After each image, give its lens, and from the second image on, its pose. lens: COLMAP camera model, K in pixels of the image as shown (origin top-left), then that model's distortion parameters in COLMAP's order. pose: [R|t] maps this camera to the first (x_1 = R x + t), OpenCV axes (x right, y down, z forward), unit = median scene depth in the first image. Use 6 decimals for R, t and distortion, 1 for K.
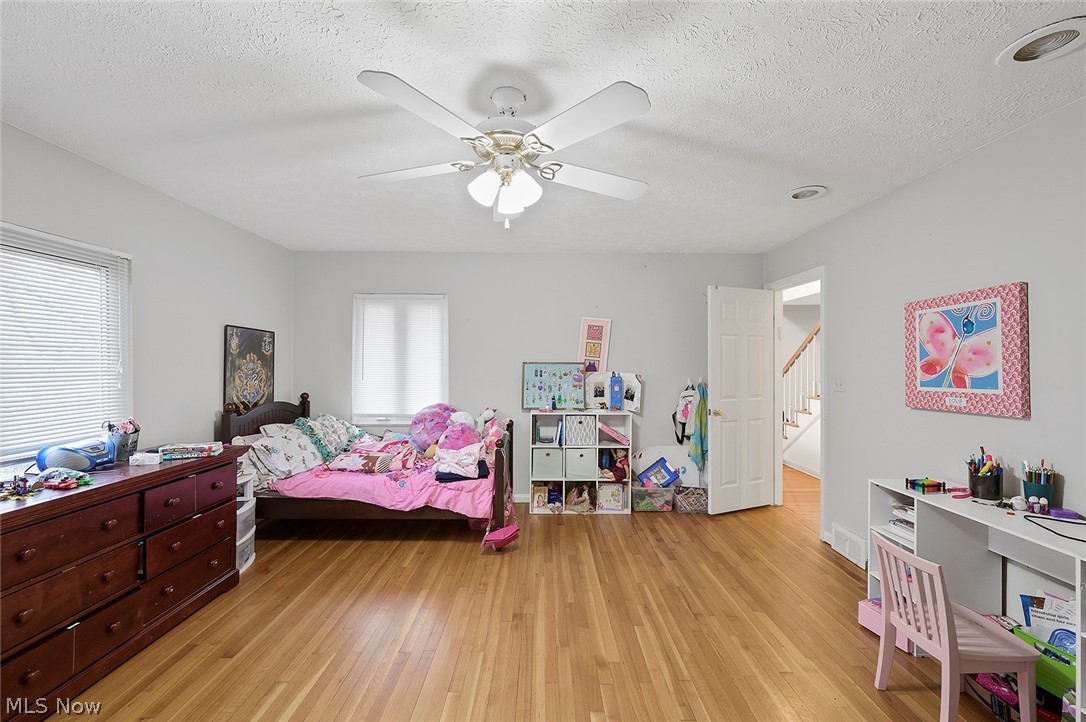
lens RADIAL K [[431.8, 0, 542.5], [0, 431.8, 361.7], [0, 0, 1]] dist [0.000094, 0.000038]
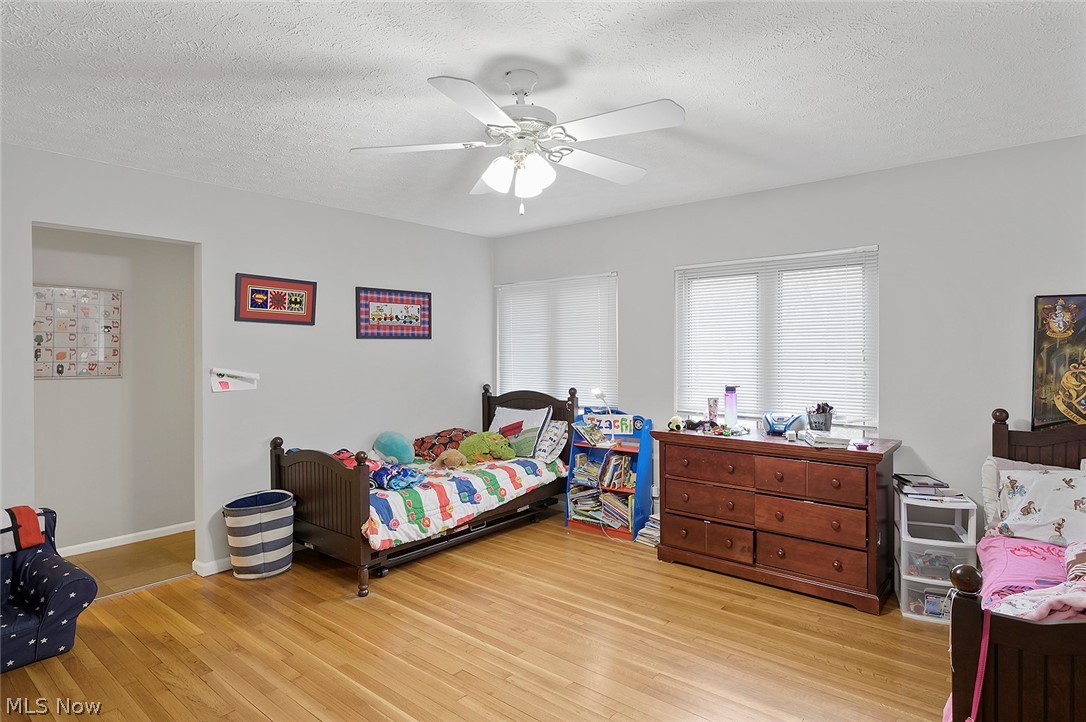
lens RADIAL K [[585.9, 0, 543.4], [0, 585.9, 354.4], [0, 0, 1]] dist [0.000933, 0.000042]
pose [[-0.634182, 0.015700, -0.773025, 0.470147], [0.009096, 0.999876, 0.012845, -0.012413], [0.773131, 0.001114, -0.634246, 0.973245]]
